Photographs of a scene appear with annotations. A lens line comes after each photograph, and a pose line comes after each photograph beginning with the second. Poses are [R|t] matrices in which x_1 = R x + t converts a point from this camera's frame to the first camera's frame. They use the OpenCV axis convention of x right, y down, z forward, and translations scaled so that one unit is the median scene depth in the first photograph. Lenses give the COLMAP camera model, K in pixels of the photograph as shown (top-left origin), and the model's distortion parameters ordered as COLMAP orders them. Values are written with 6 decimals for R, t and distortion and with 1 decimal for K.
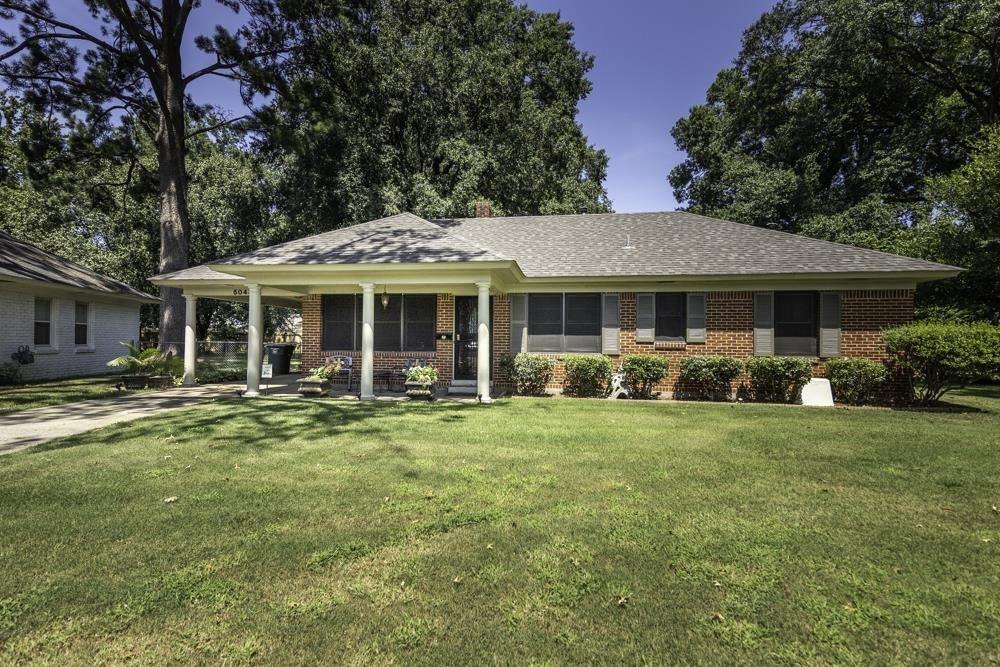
lens RADIAL K [[483.4, 0, 500.0], [0, 483.4, 333.5], [0, 0, 1]] dist [0.056868, -0.025253]
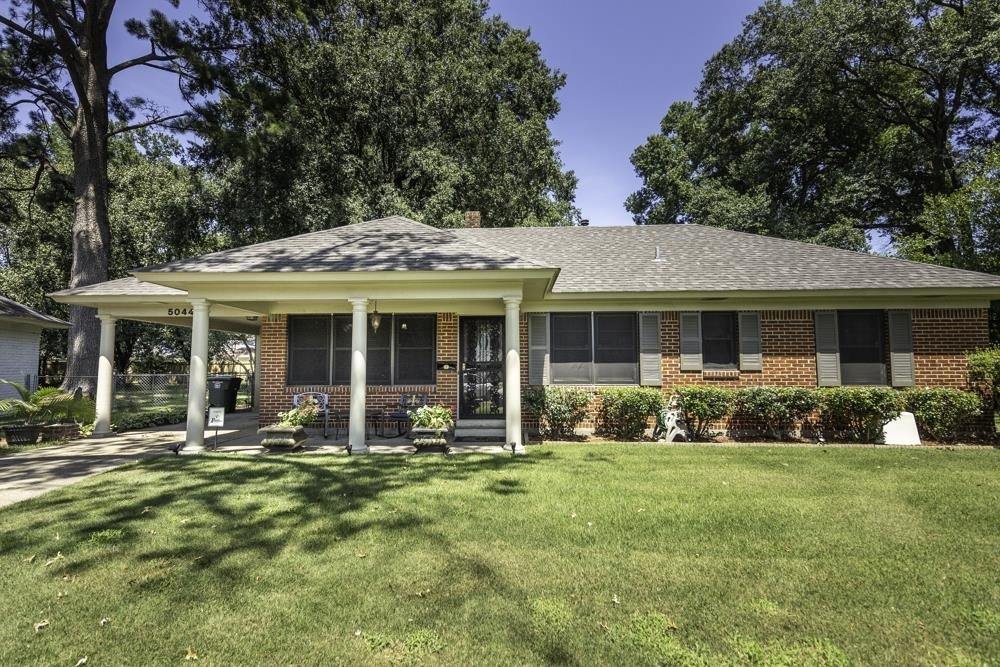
lens RADIAL K [[483.4, 0, 500.0], [0, 483.4, 333.5], [0, 0, 1]] dist [0.056868, -0.025253]
pose [[0.994336, -0.004150, 0.106198, -0.091451], [0.009622, 0.998649, -0.051069, -0.004776], [-0.105843, 0.051802, 0.993033, 0.150479]]
